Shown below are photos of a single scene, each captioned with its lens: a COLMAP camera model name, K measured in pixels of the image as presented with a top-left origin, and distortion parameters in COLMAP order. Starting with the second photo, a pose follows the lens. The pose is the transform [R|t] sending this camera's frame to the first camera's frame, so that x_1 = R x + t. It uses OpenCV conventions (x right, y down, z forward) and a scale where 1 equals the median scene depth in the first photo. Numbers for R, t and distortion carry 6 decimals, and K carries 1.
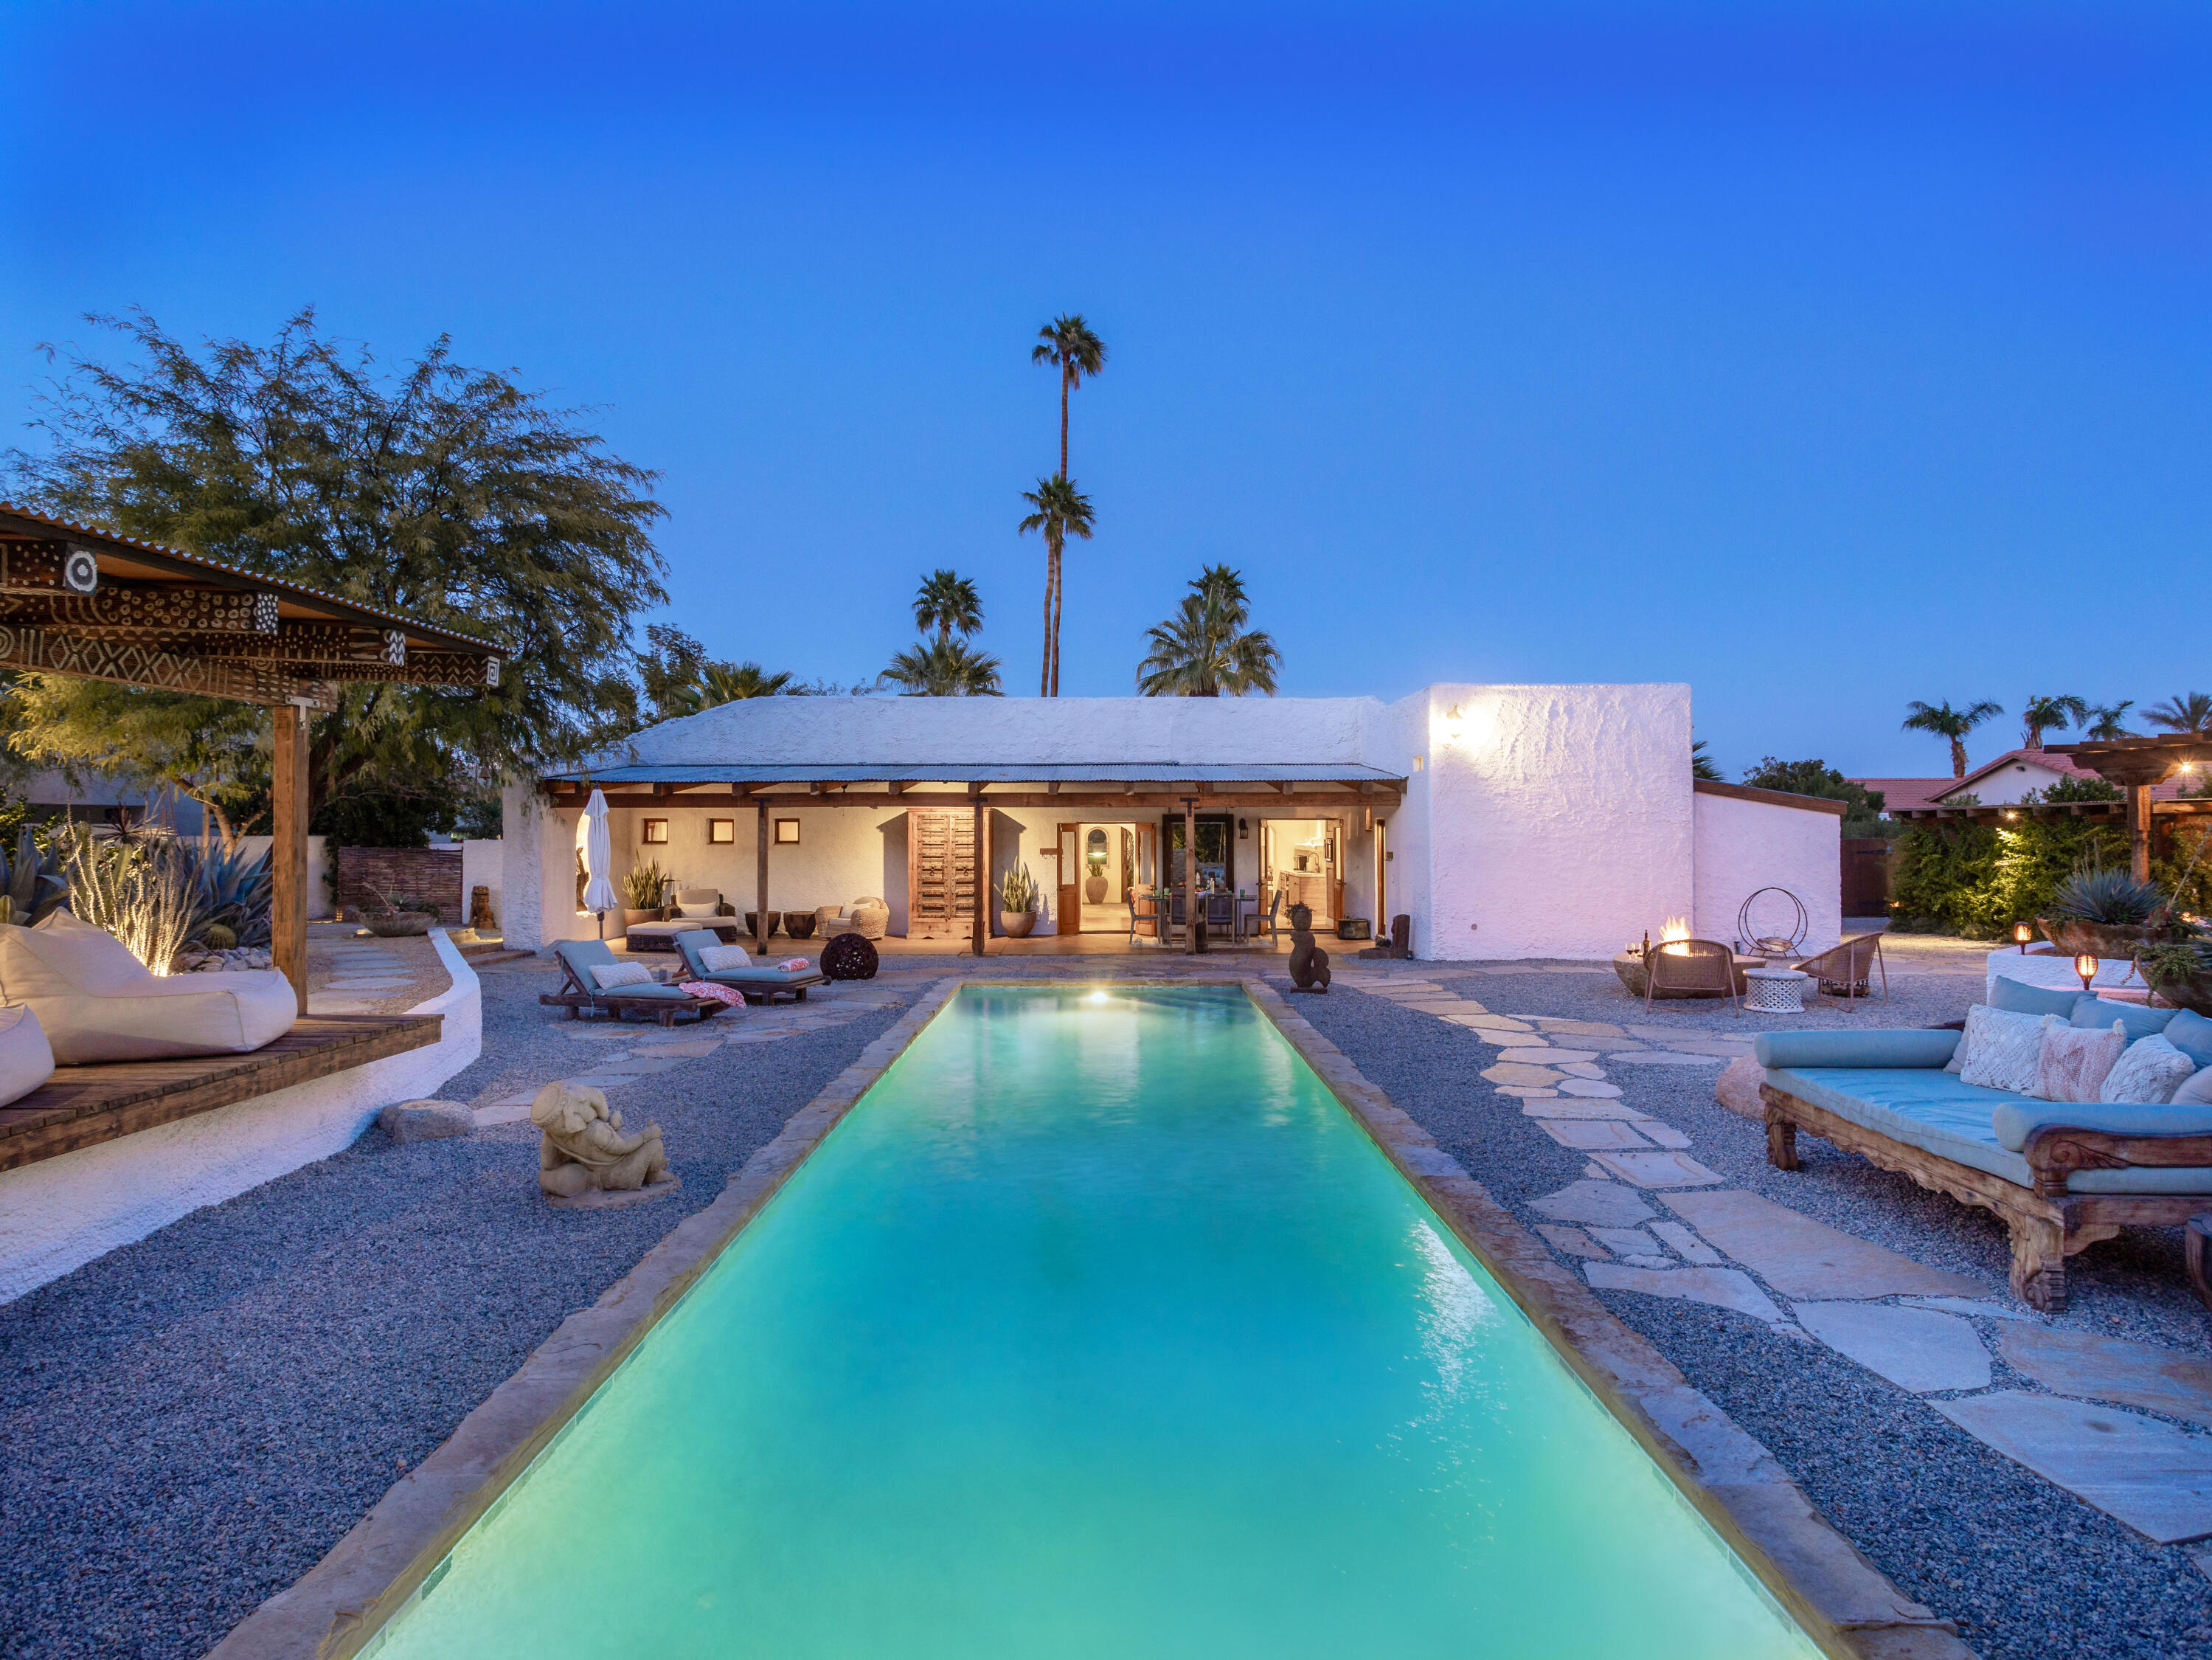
lens RADIAL K [[1173.7, 0, 1106.0], [0, 1173.7, 830.0], [0, 0, 1]] dist [0.003499, 0.002310]
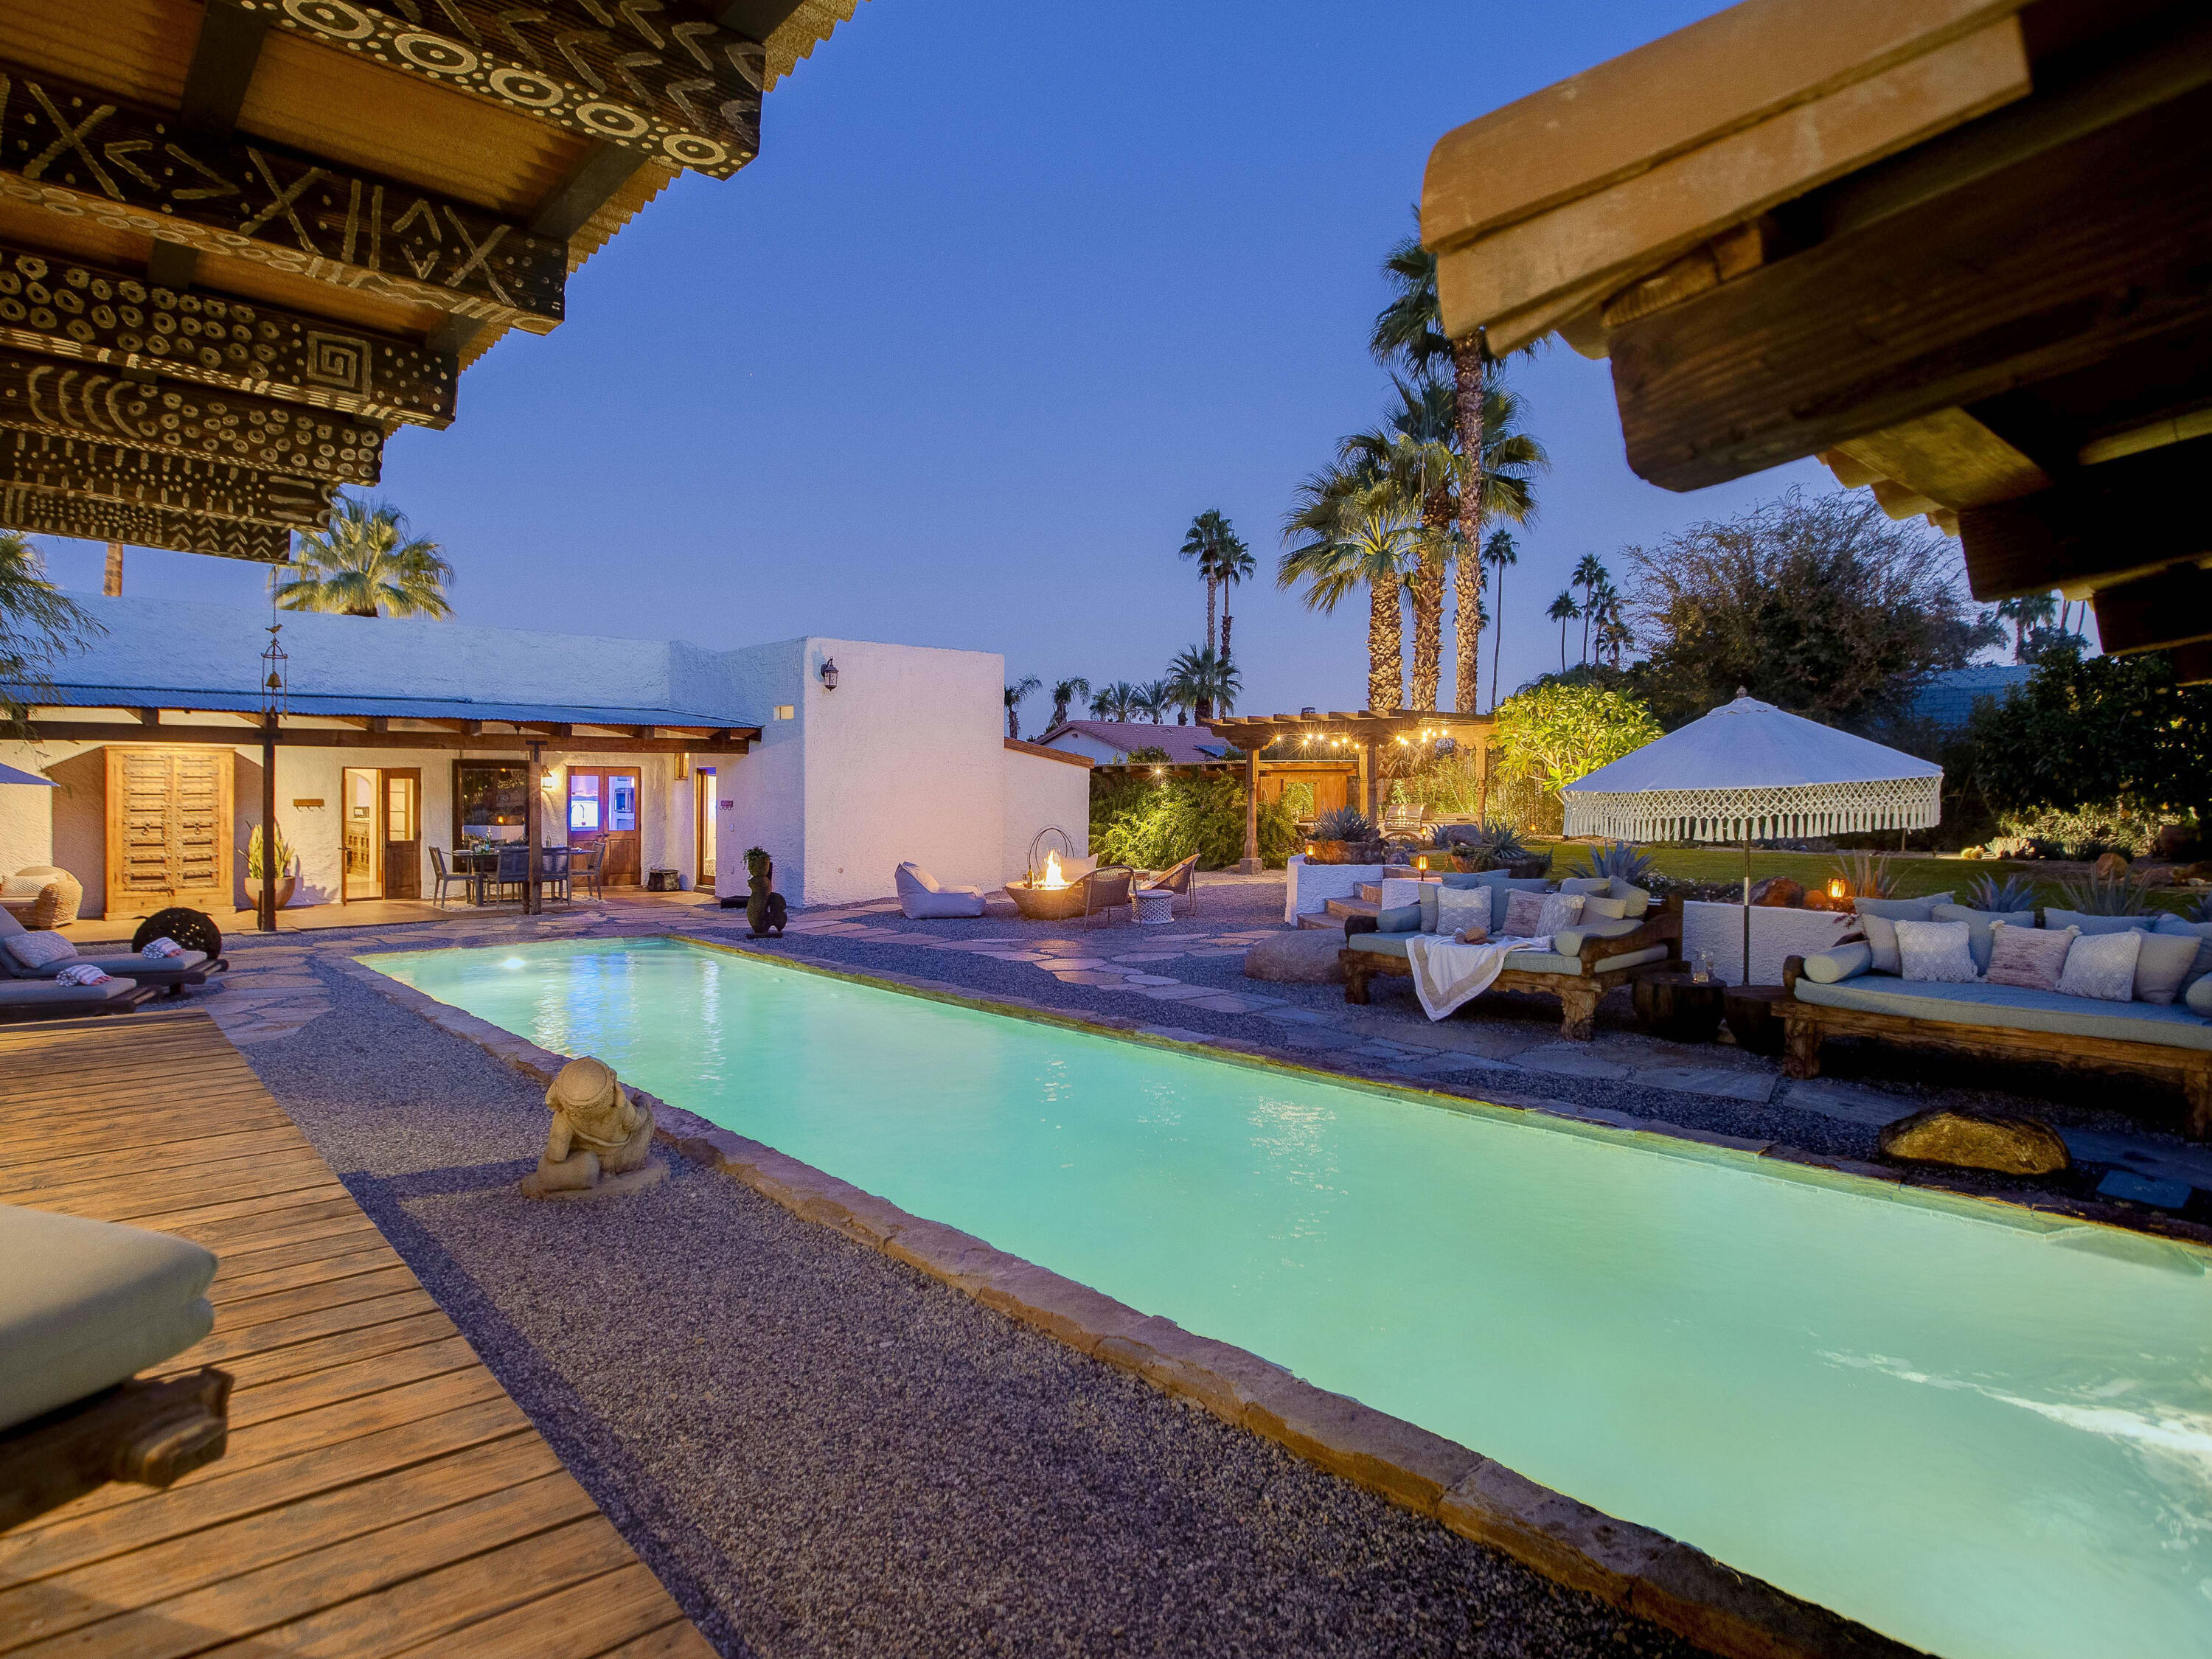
lens RADIAL K [[1228.9, 0, 1106.0], [0, 1228.9, 829.5], [0, 0, 1]] dist [-0.091626, 0.038741]
pose [[0.733671, -0.019394, 0.679228, -0.899403], [-0.006355, 0.999353, 0.035399, 0.020569], [-0.679475, -0.030288, 0.733073, 0.132068]]
